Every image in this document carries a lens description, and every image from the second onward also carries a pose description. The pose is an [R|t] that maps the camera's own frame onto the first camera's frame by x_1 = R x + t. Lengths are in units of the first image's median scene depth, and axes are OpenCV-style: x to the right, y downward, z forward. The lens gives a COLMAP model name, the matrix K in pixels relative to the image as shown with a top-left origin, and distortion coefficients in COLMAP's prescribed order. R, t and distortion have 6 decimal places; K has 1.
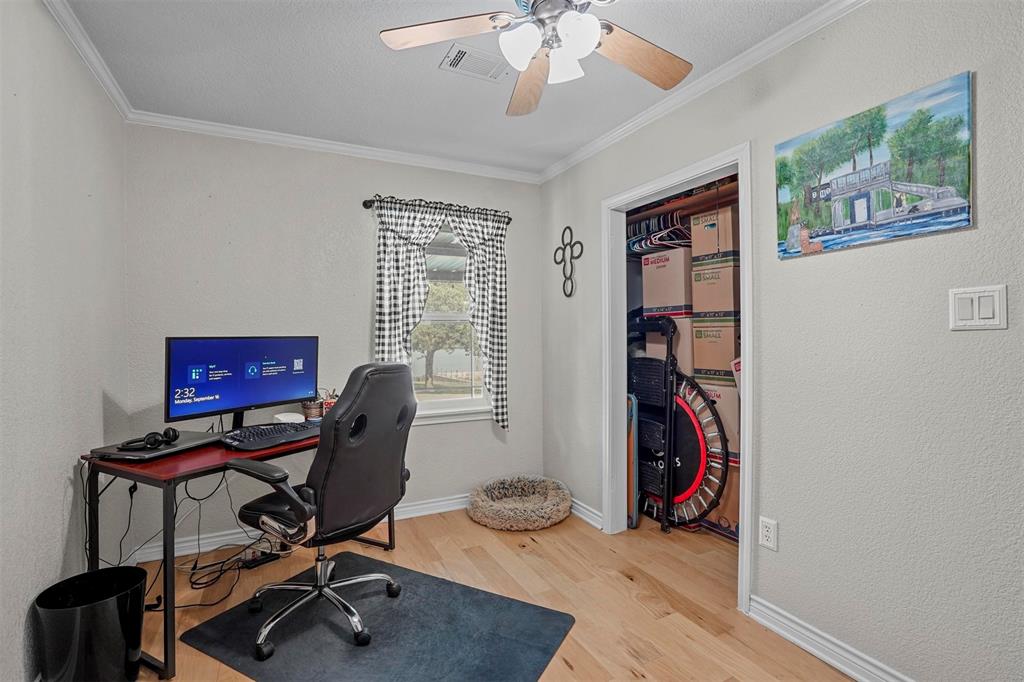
lens RADIAL K [[491.8, 0, 512.0], [0, 491.8, 341.0], [0, 0, 1]] dist [-0.001174, 0.000005]
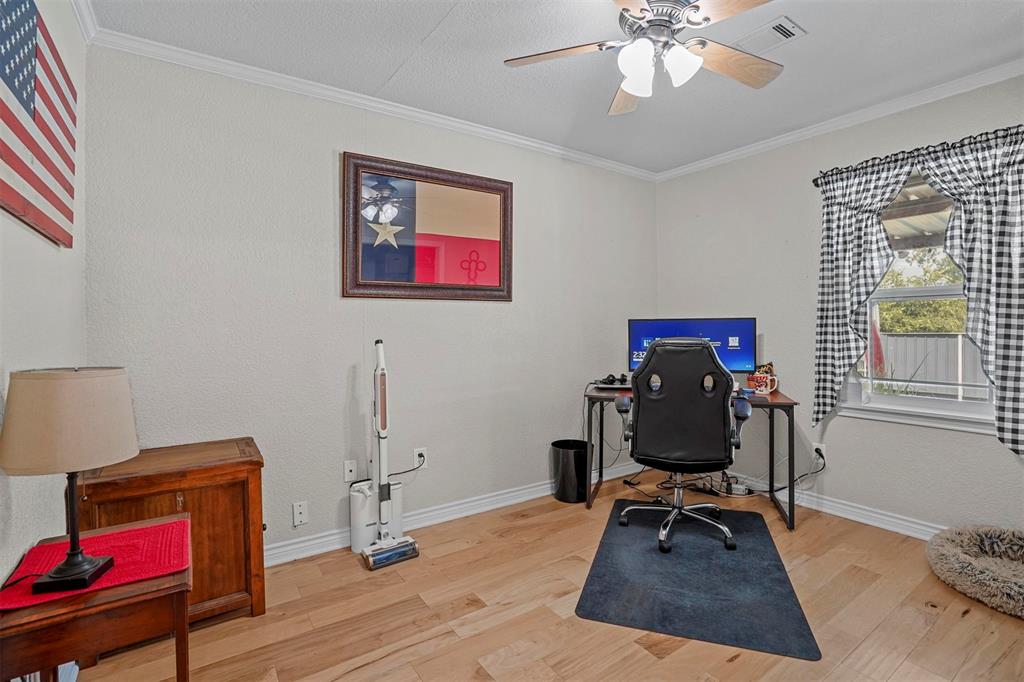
lens RADIAL K [[479.3, 0, 512.8], [0, 479.3, 324.8], [0, 0, 1]] dist [-0.000682, 0.000096]
pose [[0.157593, -0.002277, -0.987502, 0.556290], [-0.008523, 0.999957, -0.003666, 0.013792], [0.987467, 0.008994, 0.157567, 0.249194]]
